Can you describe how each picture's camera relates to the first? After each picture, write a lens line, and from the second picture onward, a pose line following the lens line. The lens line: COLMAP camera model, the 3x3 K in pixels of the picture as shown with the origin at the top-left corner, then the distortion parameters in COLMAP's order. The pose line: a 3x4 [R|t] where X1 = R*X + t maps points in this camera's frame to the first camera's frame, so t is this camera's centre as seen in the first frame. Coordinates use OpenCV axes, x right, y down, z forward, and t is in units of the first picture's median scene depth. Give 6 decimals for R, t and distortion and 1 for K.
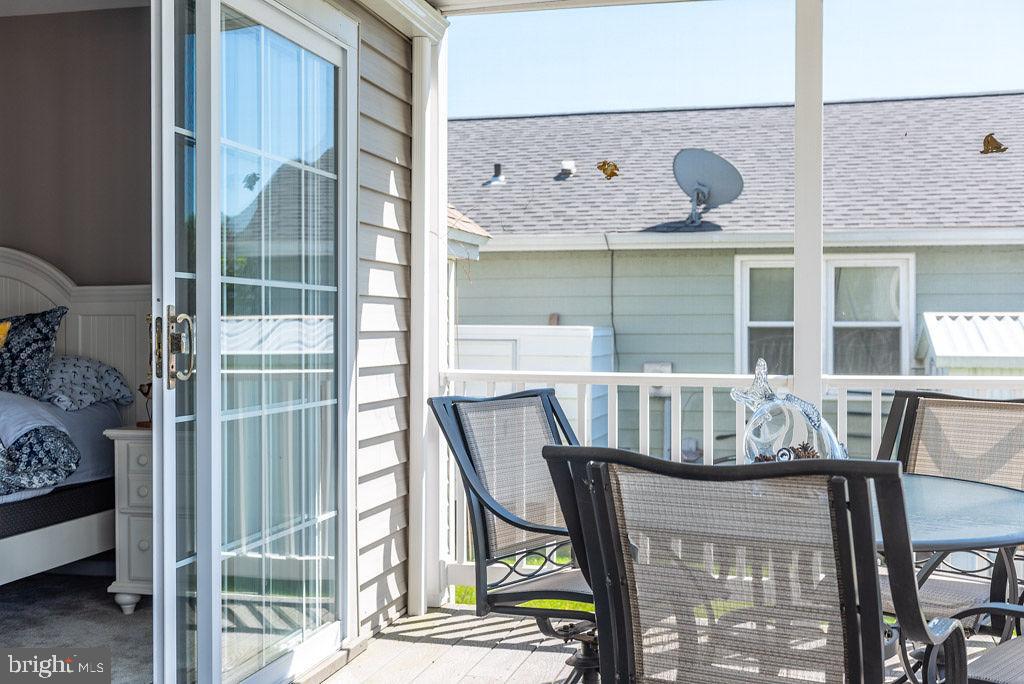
lens RADIAL K [[1213.0, 0, 512.9], [0, 1213.0, 339.2], [0, 0, 1]] dist [0.014983, 0.000000]
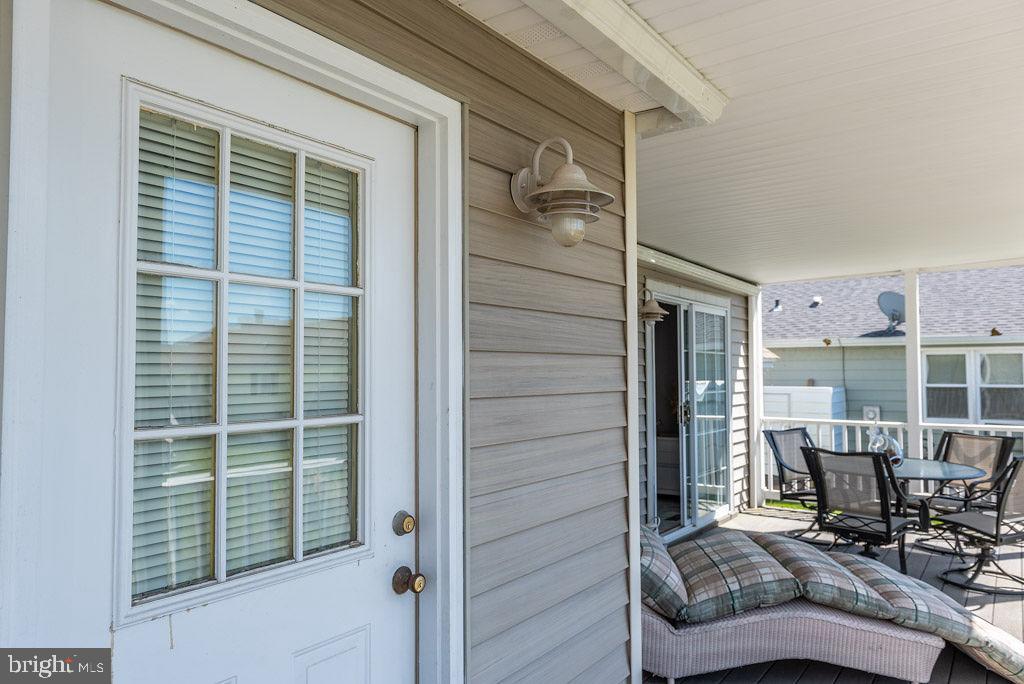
lens RADIAL K [[718.4, 0, 505.7], [0, 718.4, 344.0], [0, 0, 1]] dist [0.010164, 0.003877]
pose [[0.931892, -0.018375, -0.362270, -0.006255], [0.000227, 0.998745, -0.050075, -0.060474], [0.362735, 0.046582, 0.930727, -0.732960]]
